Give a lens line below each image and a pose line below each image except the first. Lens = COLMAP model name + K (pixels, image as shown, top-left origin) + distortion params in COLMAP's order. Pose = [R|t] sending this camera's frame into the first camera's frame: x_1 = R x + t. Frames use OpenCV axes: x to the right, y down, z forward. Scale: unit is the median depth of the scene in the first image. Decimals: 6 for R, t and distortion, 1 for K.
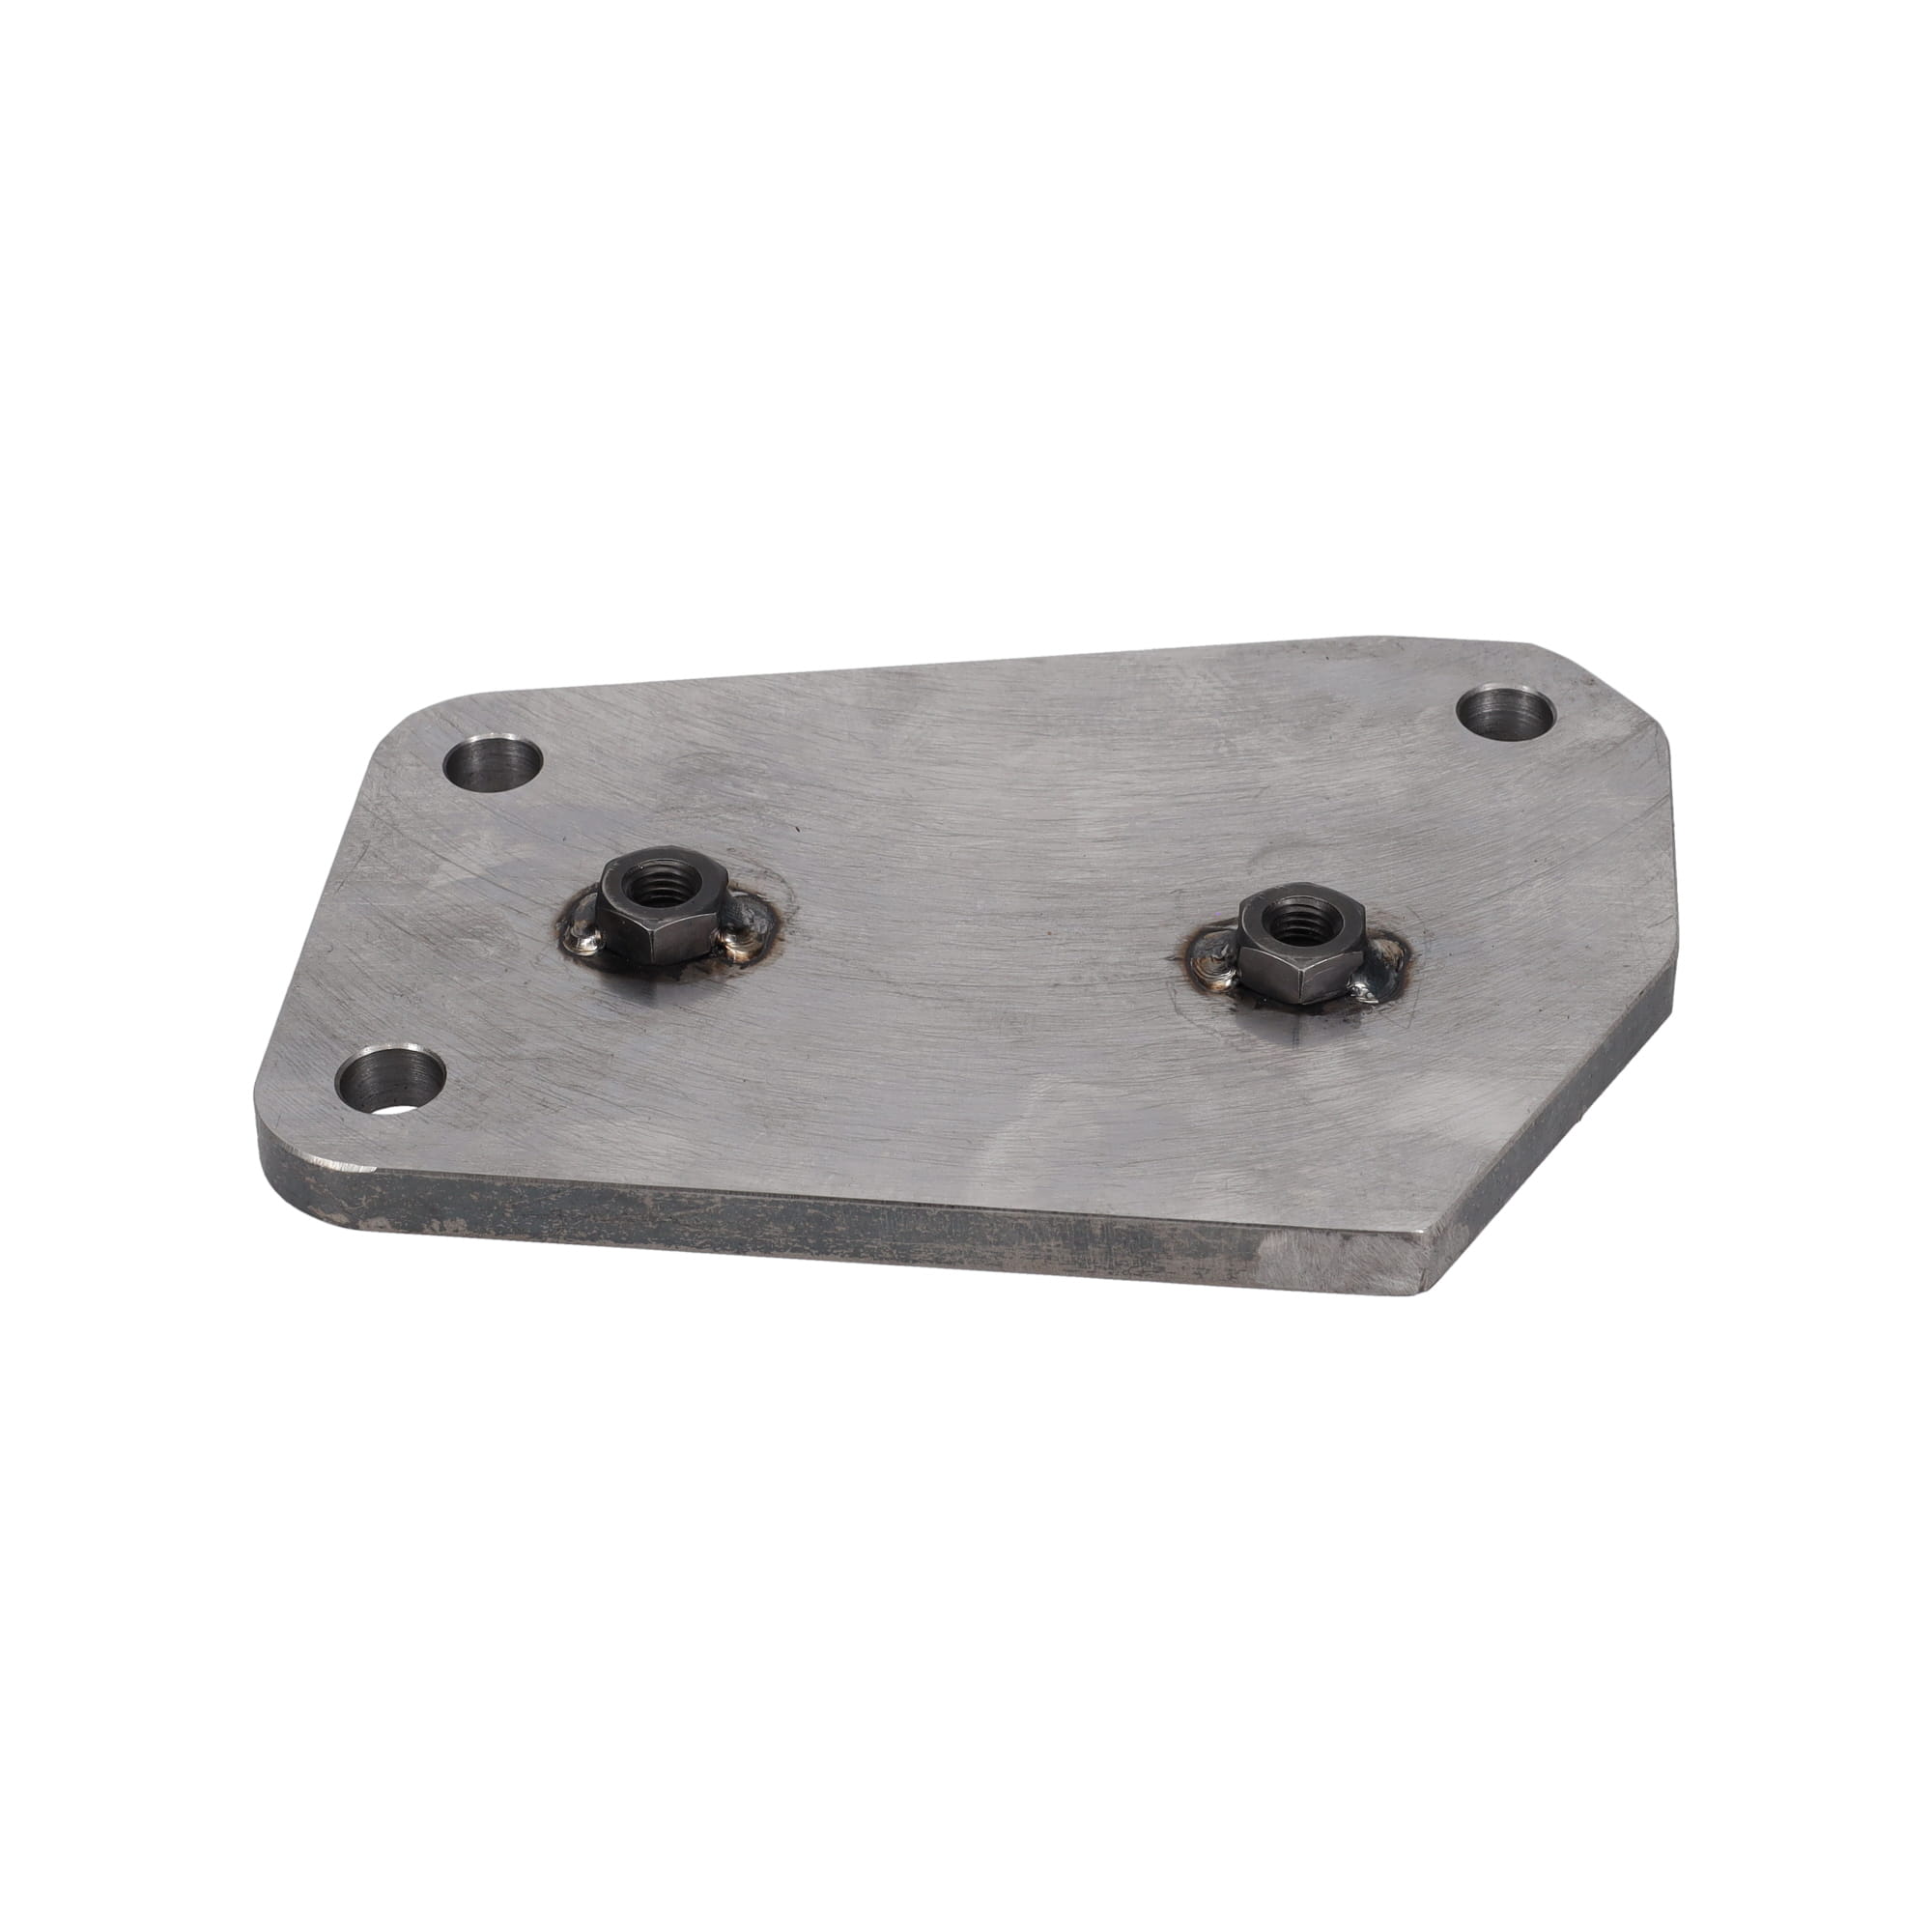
lens RADIAL K [[4187.1, 0, 958.0], [0, 4187.1, 968.3], [0, 0, 1]] dist [0.019350, 0.000000]
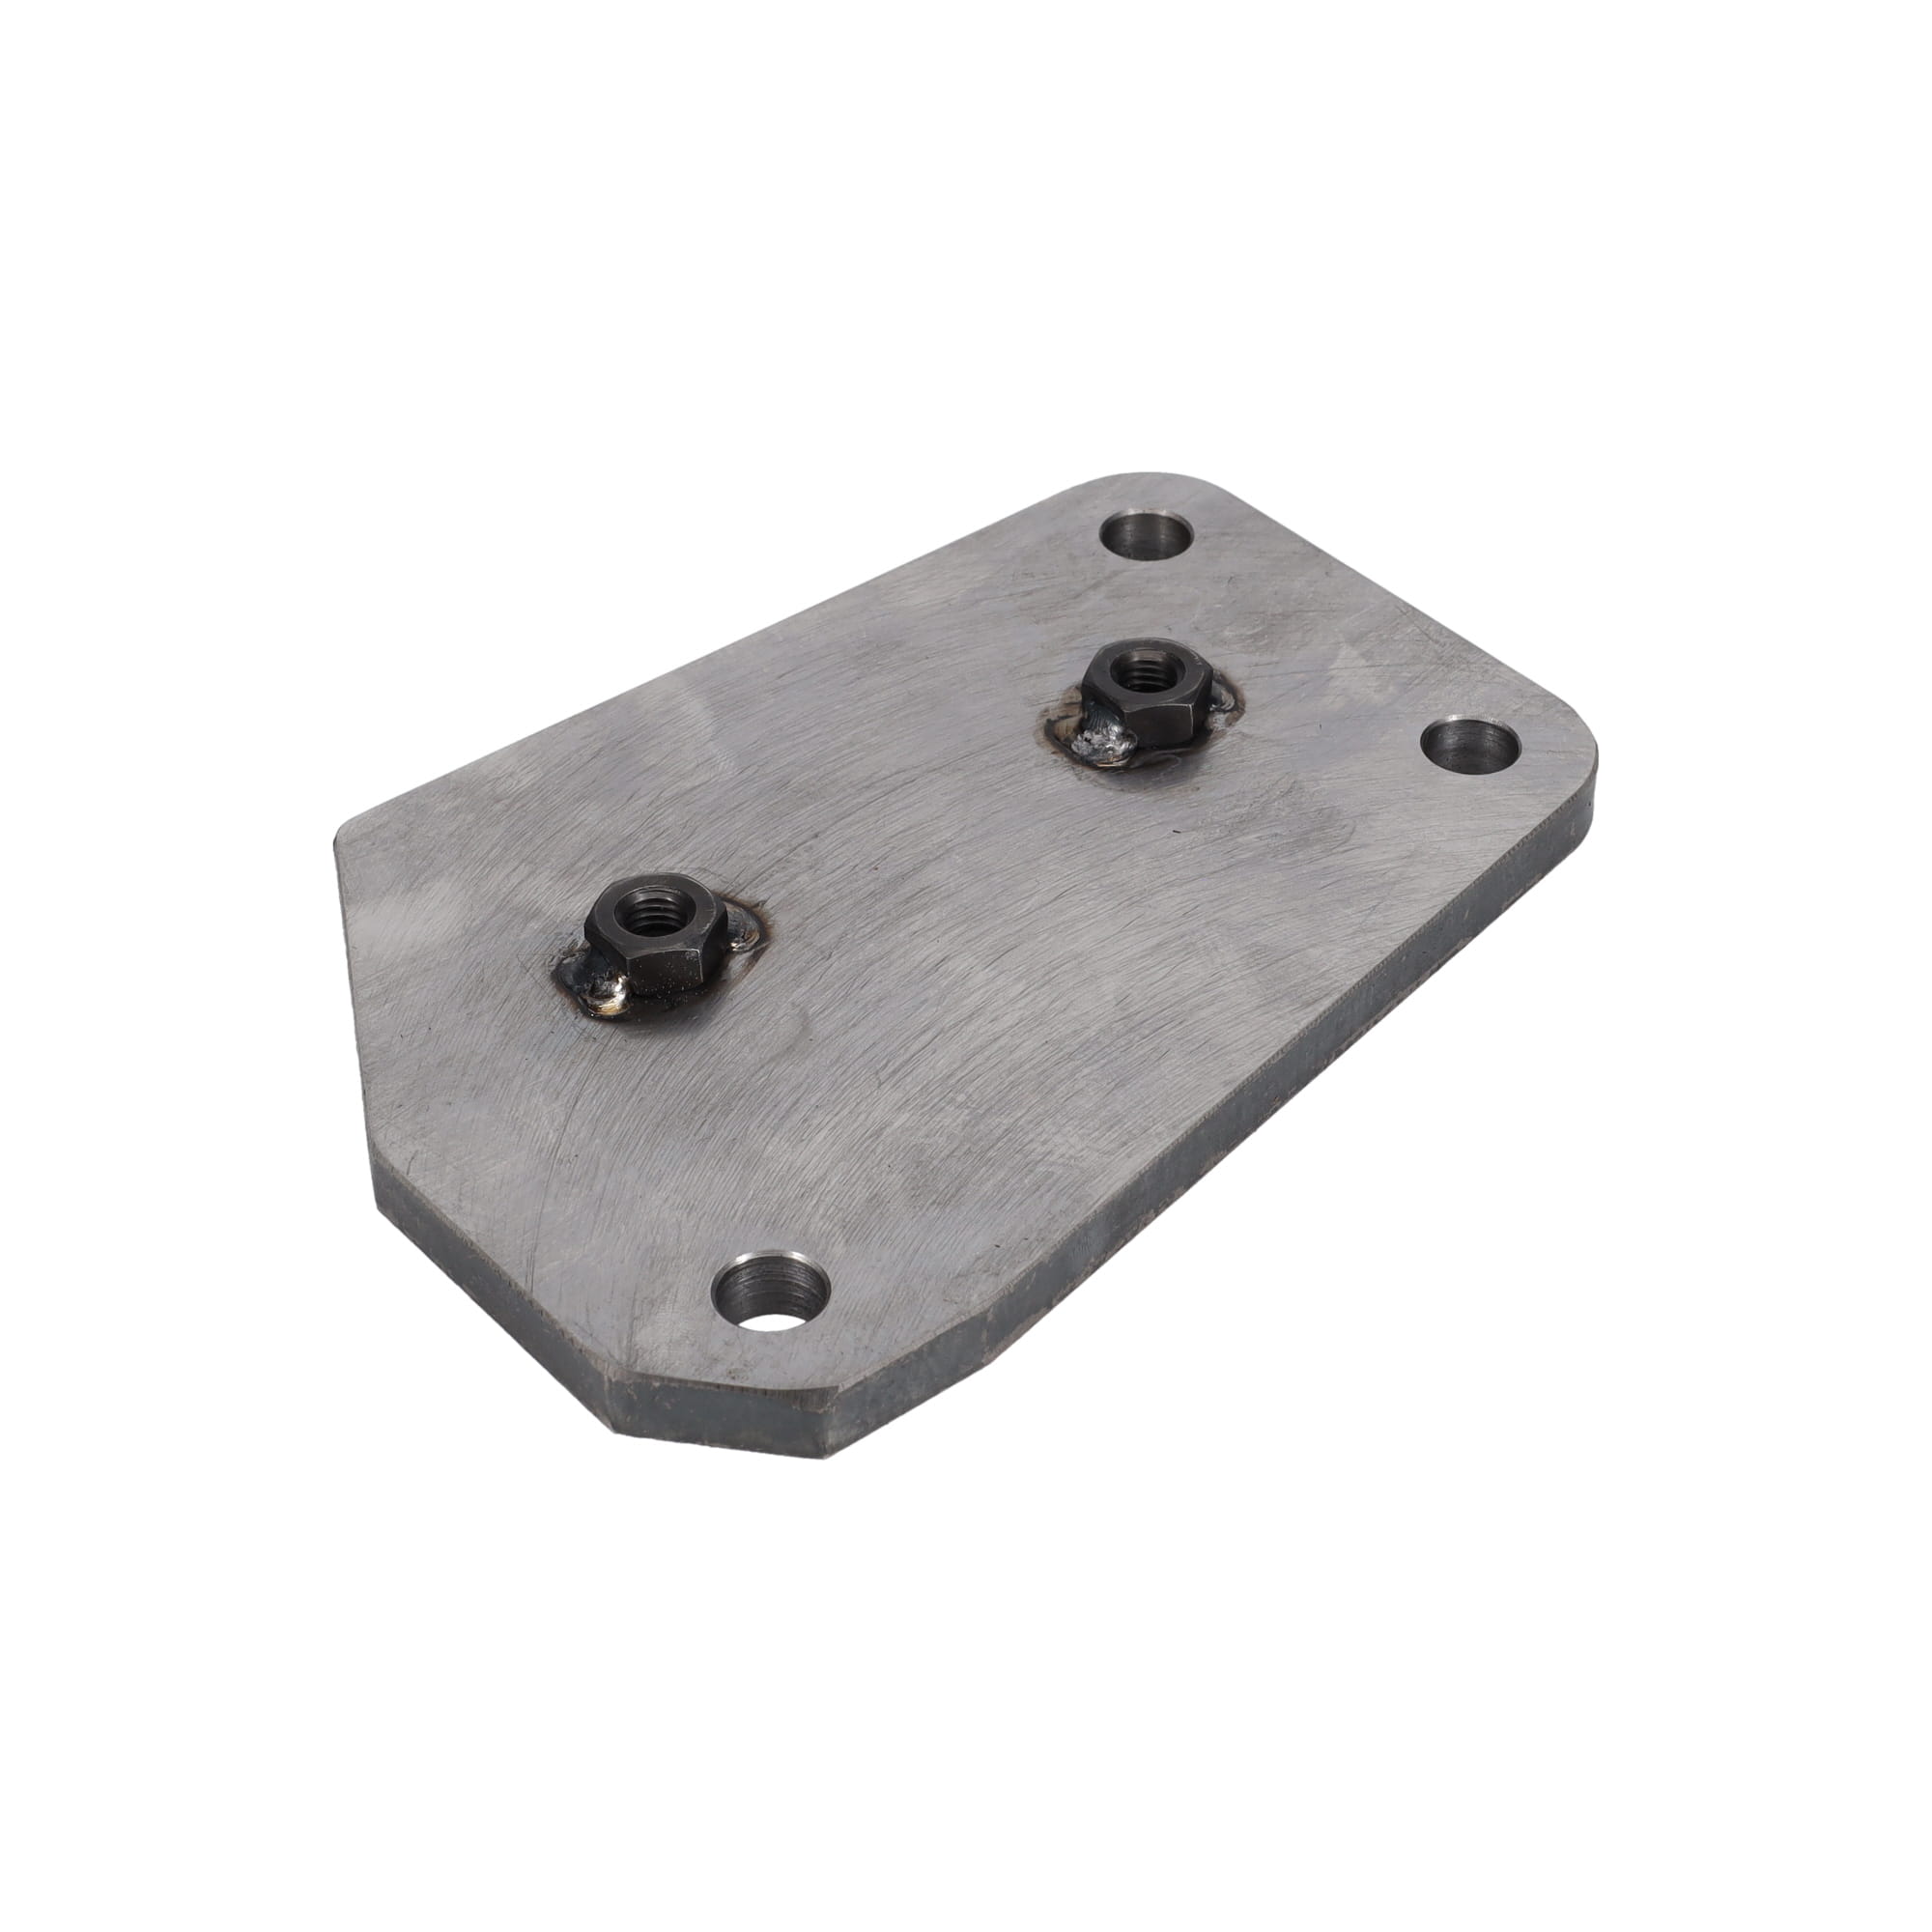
lens RADIAL K [[4187.1, 0, 920.2], [0, 4187.1, 958.6], [0, 0, 1]] dist [0.019350, 0.000000]
pose [[-0.710987, 0.456008, -0.535307, 0.556489], [-0.429648, 0.320931, 0.844041, -0.845735], [0.556687, 0.830096, -0.032255, 1.042603]]
